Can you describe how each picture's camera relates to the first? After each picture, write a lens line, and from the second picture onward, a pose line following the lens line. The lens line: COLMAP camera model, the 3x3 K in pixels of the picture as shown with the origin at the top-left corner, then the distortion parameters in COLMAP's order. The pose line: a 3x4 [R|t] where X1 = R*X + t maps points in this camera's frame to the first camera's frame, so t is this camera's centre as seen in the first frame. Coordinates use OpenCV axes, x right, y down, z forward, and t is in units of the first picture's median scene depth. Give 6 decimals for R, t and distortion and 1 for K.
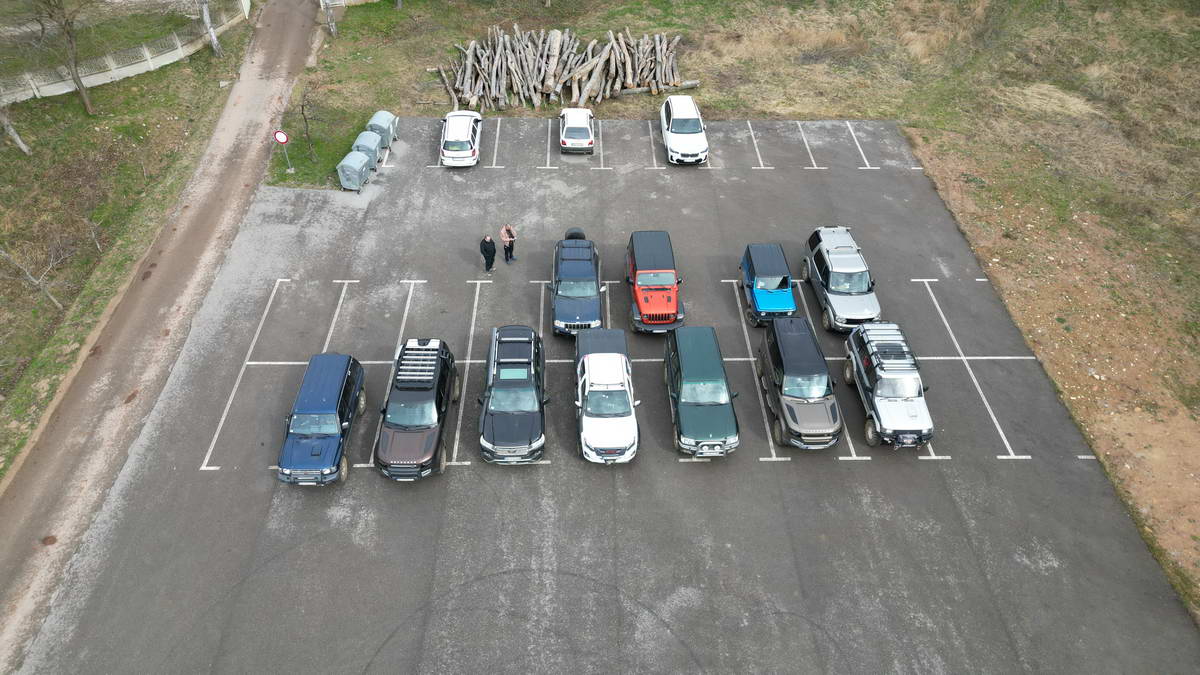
lens RADIAL K [[805.8, 0, 600.0], [0, 805.8, 337.5], [0, 0, 1]] dist [0.093813, -0.086618]
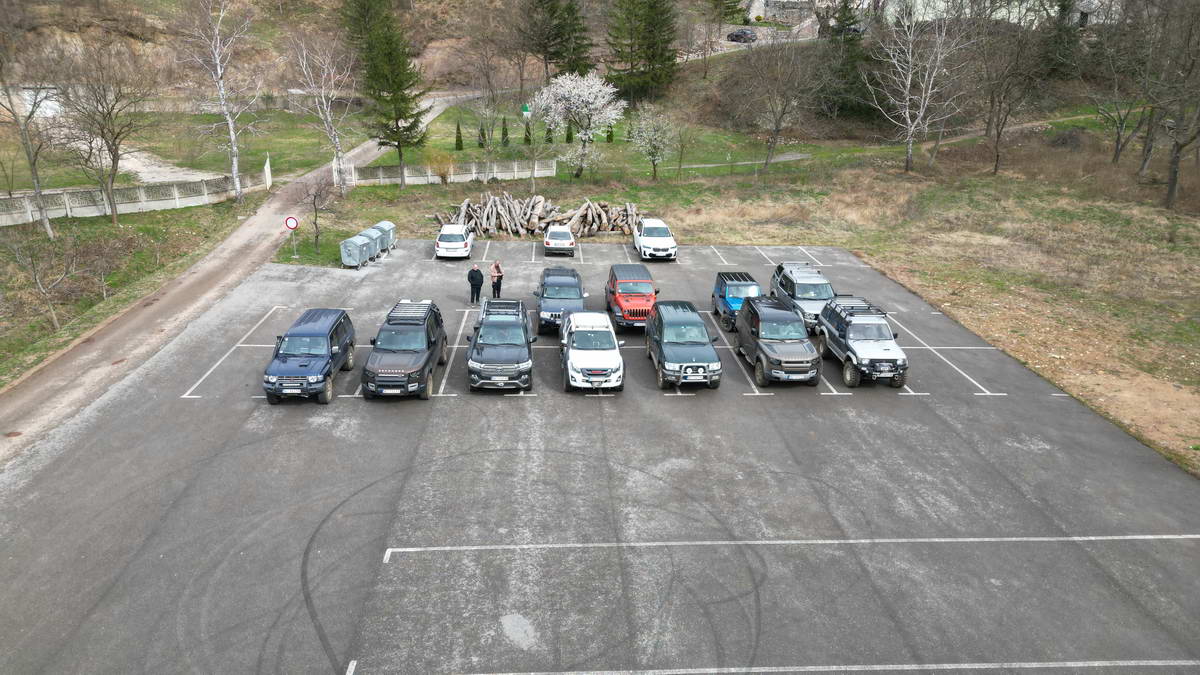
lens RADIAL K [[805.8, 0, 600.0], [0, 805.8, 337.5], [0, 0, 1]] dist [0.093813, -0.086618]
pose [[0.999424, -0.005612, 0.033456, -0.014384], [0.018280, 0.919877, -0.391781, 0.434942], [-0.028577, 0.392167, 0.919450, 0.044404]]
